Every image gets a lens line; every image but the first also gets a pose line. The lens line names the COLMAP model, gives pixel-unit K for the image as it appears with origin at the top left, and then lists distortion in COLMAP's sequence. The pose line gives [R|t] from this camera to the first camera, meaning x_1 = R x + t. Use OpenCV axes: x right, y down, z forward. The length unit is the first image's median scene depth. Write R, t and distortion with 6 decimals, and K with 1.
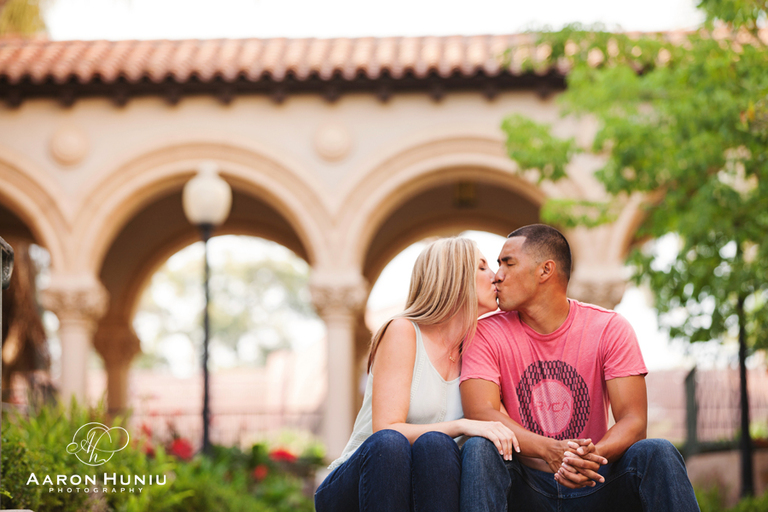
lens RADIAL K [[3183.9, 0, 381.7], [0, 3183.9, 252.3], [0, 0, 1]] dist [-0.021605, 0.000000]
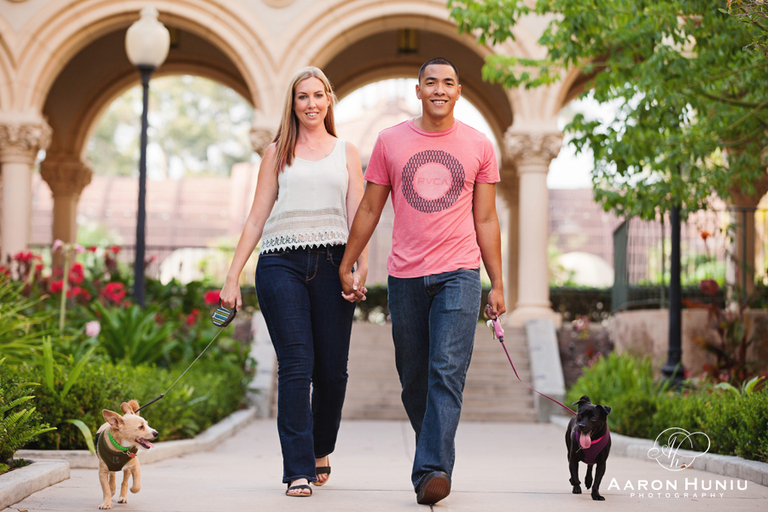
lens RADIAL K [[2741.2, 0, 383.5], [0, 2741.2, 255.8], [0, 0, 1]] dist [-0.163158, 0.000000]
pose [[0.999093, 0.037945, 0.019300, 0.004769], [-0.039141, 0.997058, 0.065910, -0.009019], [-0.016742, -0.066606, 0.997639, 0.137708]]
